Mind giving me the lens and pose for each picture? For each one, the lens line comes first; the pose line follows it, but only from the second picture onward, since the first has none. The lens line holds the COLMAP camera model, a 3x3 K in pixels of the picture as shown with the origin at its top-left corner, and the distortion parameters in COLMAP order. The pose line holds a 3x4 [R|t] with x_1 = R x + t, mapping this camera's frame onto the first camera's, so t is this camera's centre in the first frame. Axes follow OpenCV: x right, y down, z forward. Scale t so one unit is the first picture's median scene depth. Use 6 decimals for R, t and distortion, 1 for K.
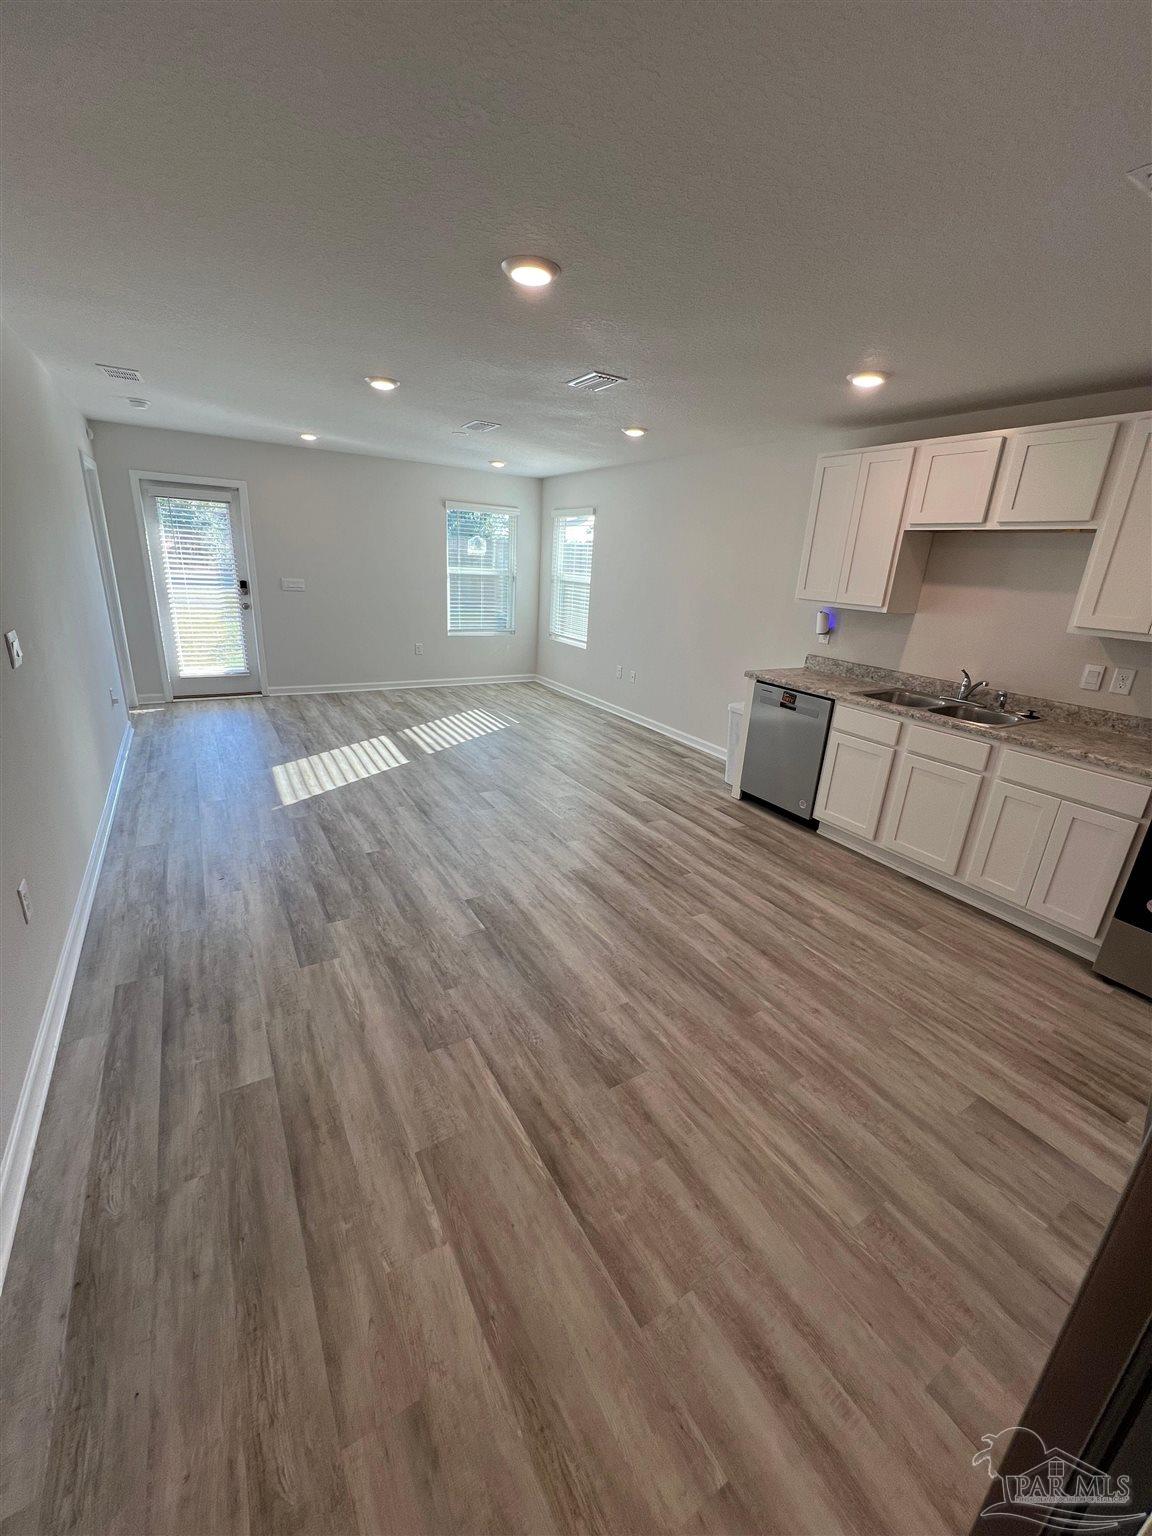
lens RADIAL K [[613.0, 0, 584.6], [0, 613.0, 767.0], [0, 0, 1]] dist [-0.001988, 0.000239]
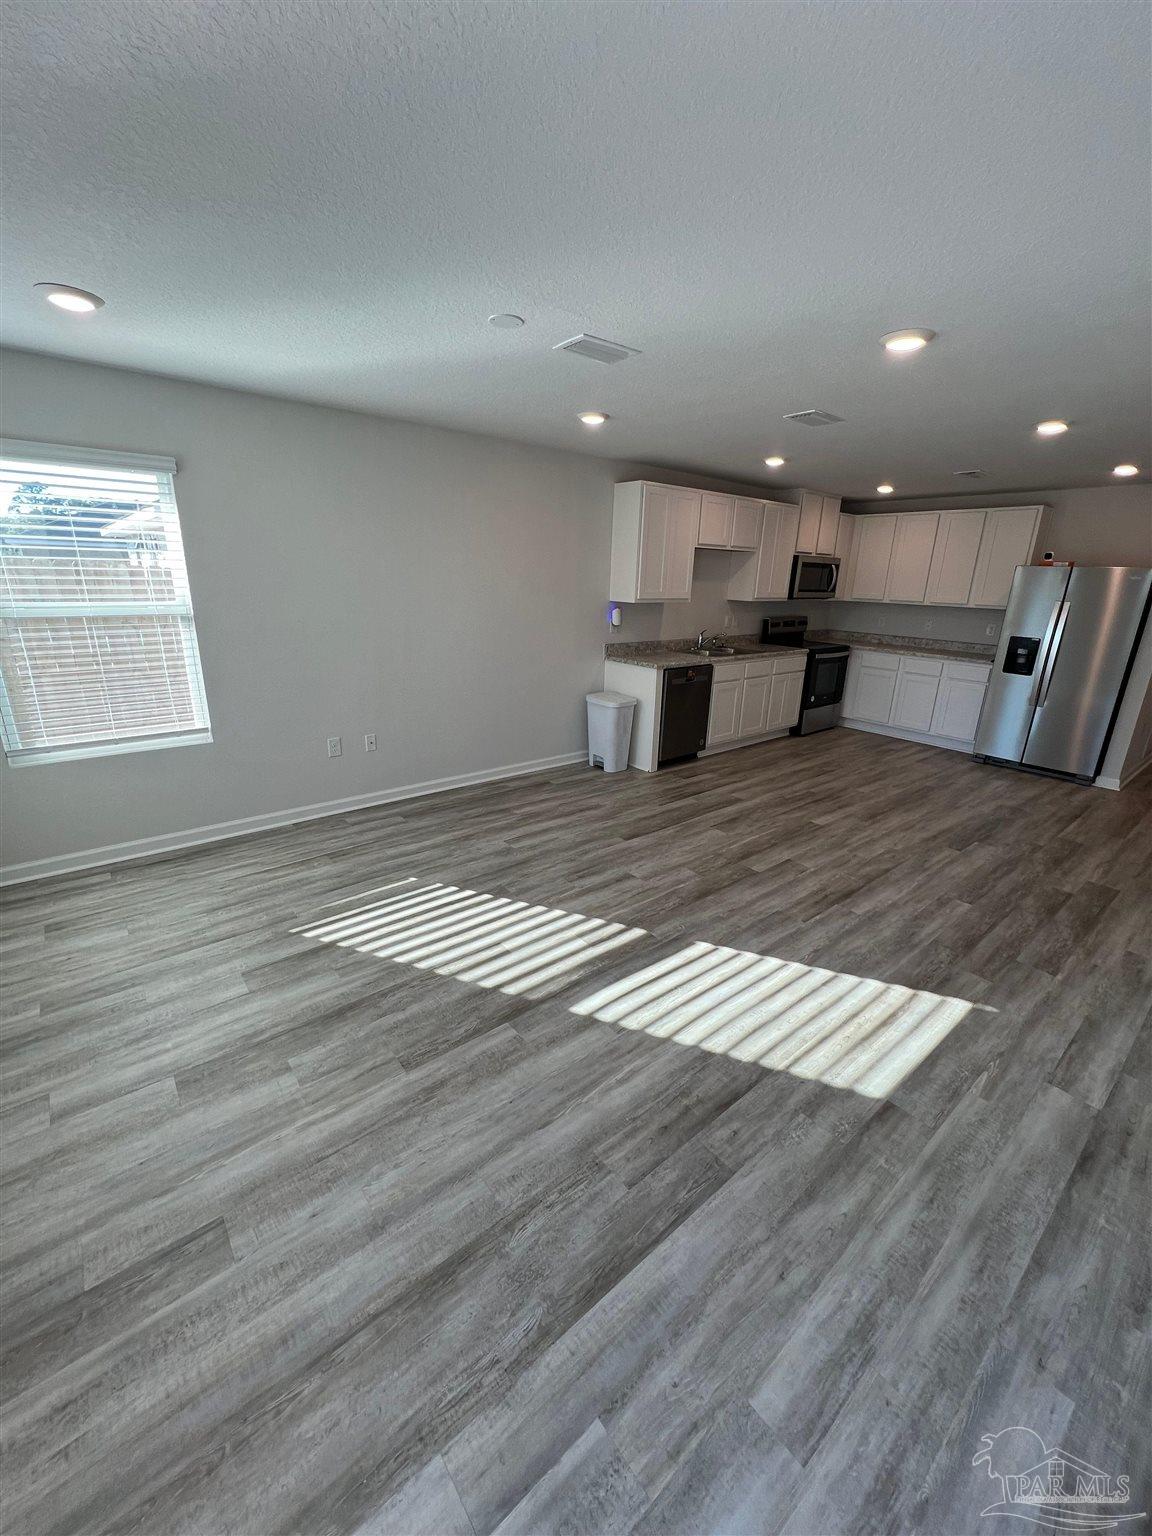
lens RADIAL K [[613.0, 0, 577.1], [0, 613.0, 766.4], [0, 0, 1]] dist [-0.001988, 0.000239]
pose [[-0.136520, -0.356500, 0.924267, -1.099838], [0.283775, 0.879830, 0.381275, -0.603237], [-0.949123, 0.314335, -0.018949, 1.561973]]
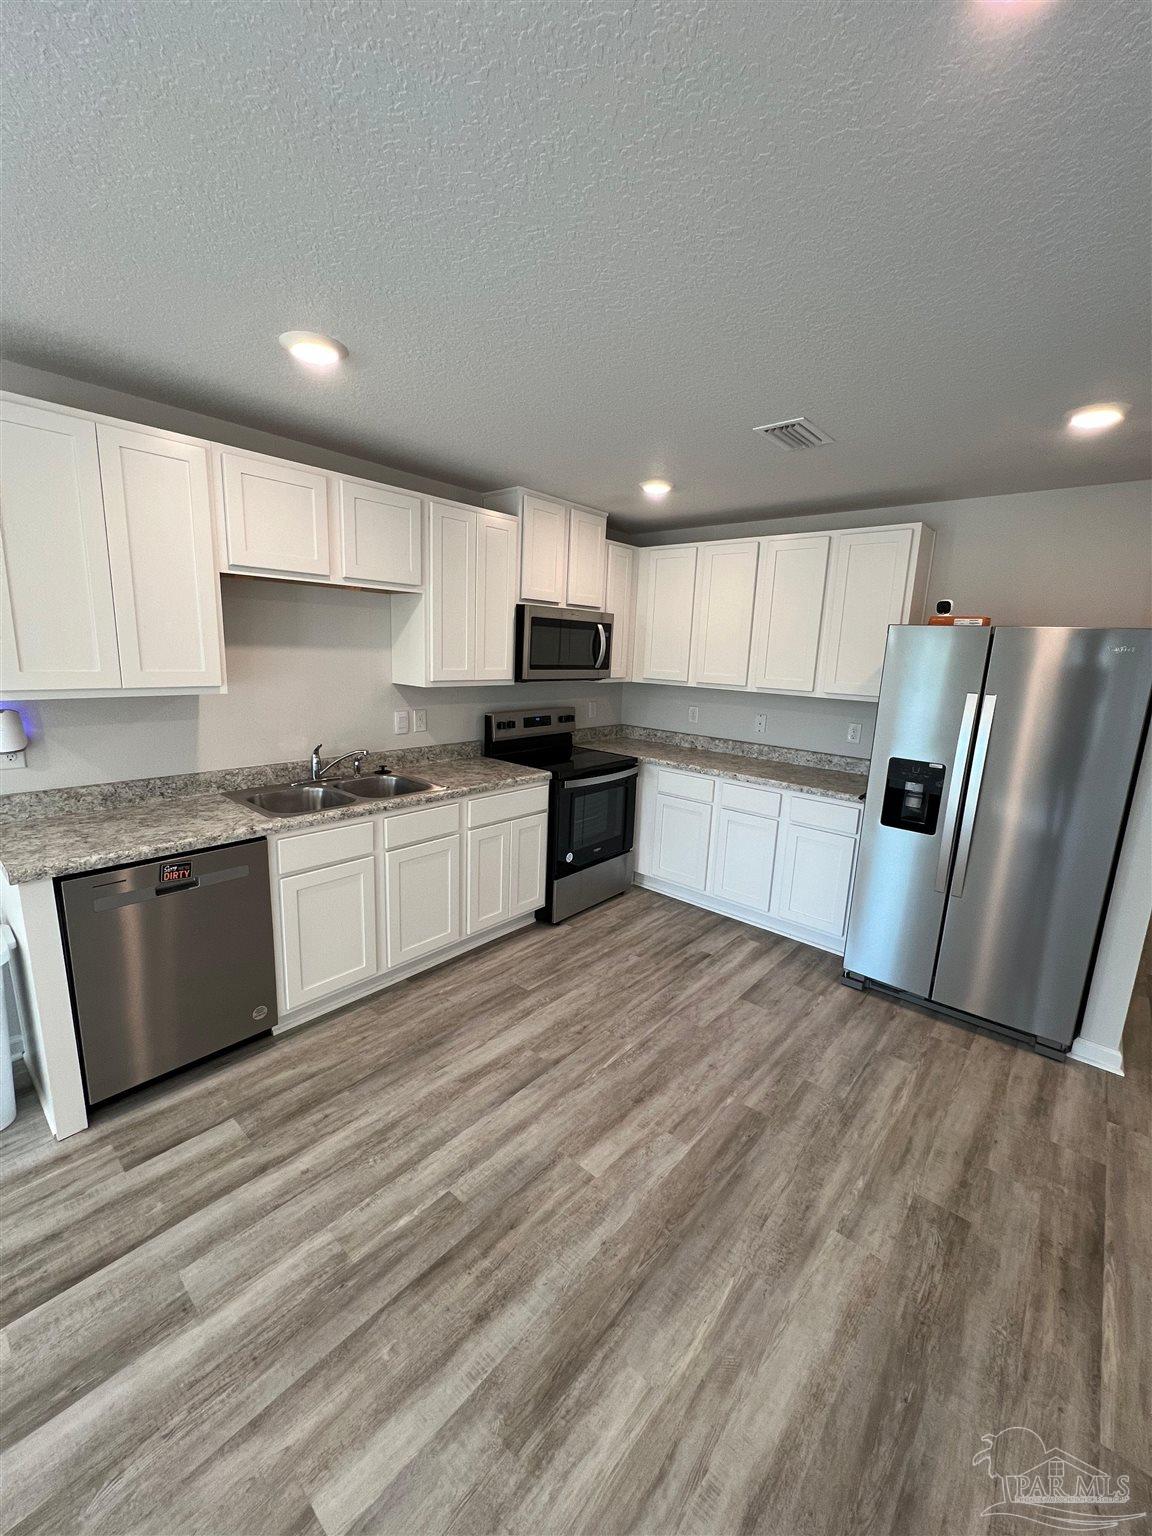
lens RADIAL K [[613.0, 0, 577.4], [0, 613.0, 765.9], [0, 0, 1]] dist [-0.001988, 0.000239]
pose [[-0.291586, -0.250816, 0.923076, -0.276922], [0.253840, 0.910122, 0.327480, -0.332271], [-0.922249, 0.329803, -0.201712, 0.892977]]
